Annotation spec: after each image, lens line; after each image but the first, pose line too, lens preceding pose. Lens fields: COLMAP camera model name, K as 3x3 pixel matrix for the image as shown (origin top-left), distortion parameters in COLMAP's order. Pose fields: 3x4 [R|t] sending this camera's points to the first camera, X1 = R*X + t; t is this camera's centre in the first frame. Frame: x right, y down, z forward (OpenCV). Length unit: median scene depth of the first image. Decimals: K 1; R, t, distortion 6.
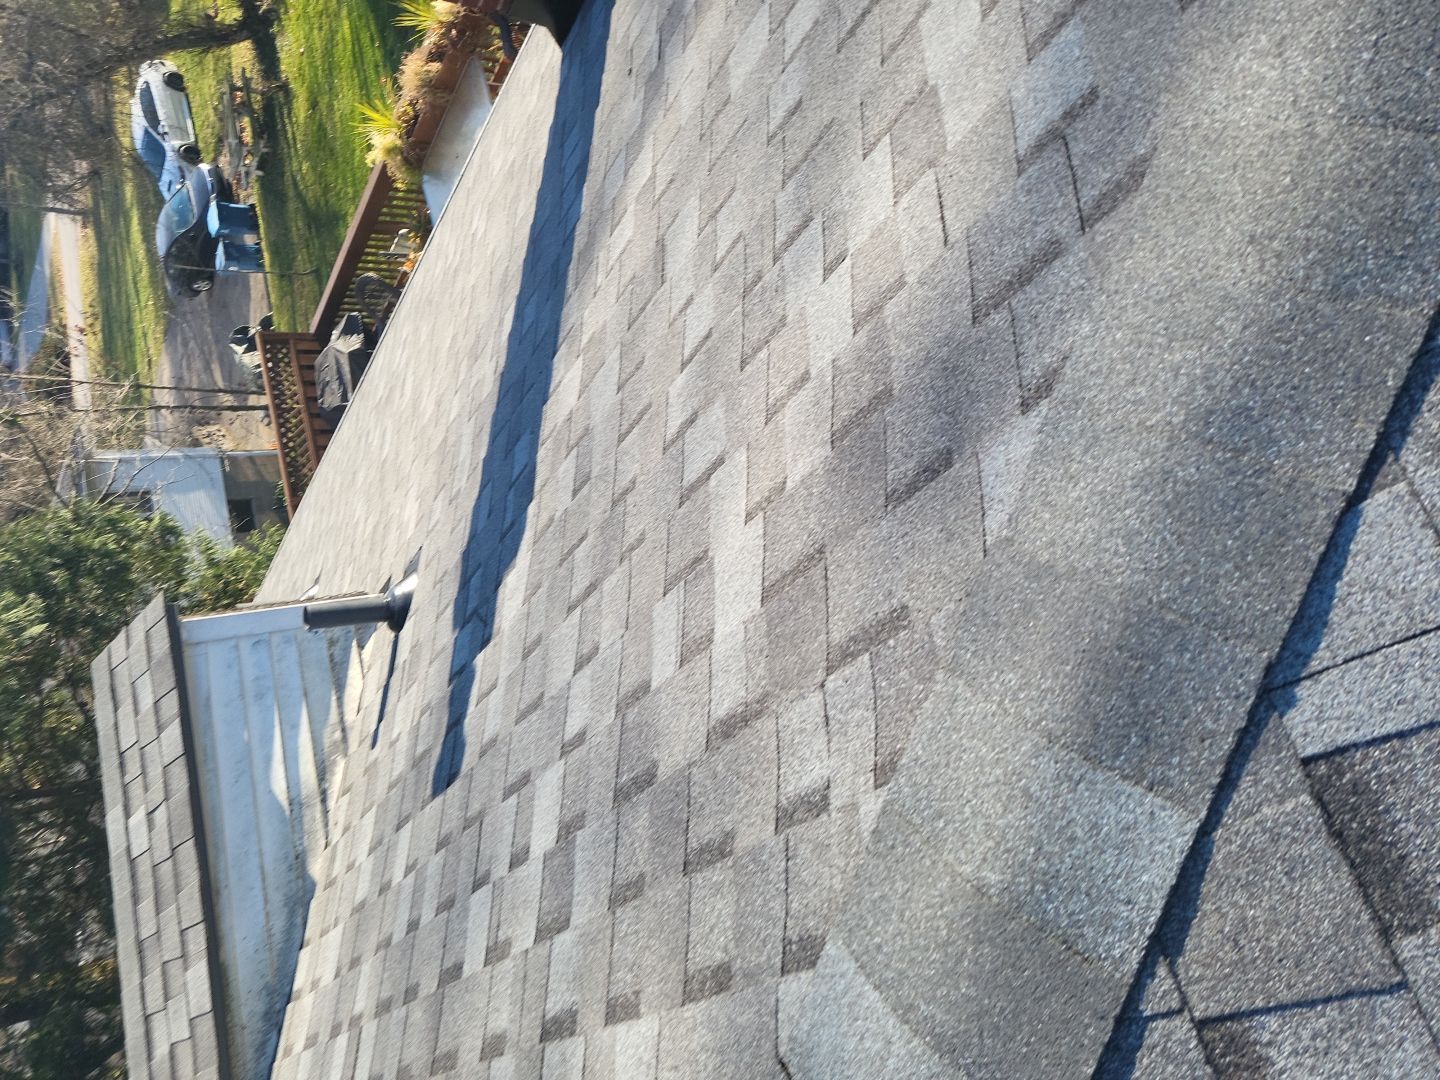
lens RADIAL K [[1147.6, 0, 755.2], [0, 1147.6, 440.0], [0, 0, 1]] dist [-0.049184, 0.092031]
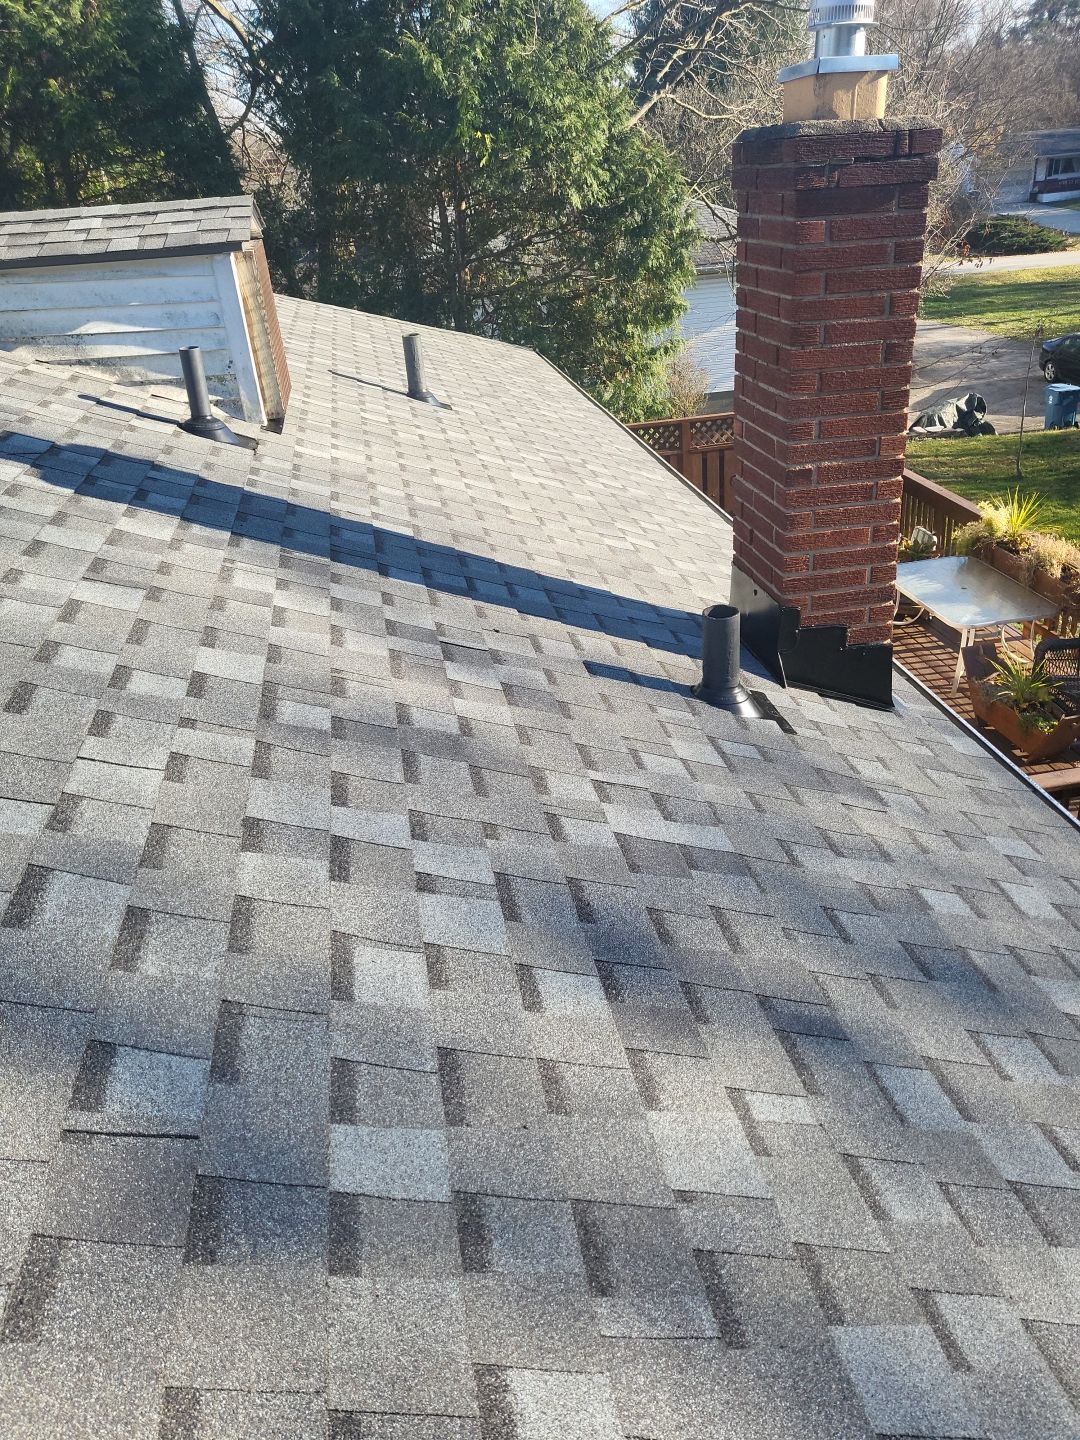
lens RADIAL K [[1147.6, 0, 573.5], [0, 1147.6, 742.5], [0, 0, 1]] dist [-0.049184, 0.092031]
pose [[-0.161821, 0.979770, -0.117752, 0.087539], [-0.947313, -0.120808, 0.296655, -0.627022], [0.276429, 0.159553, 0.947697, 0.040790]]
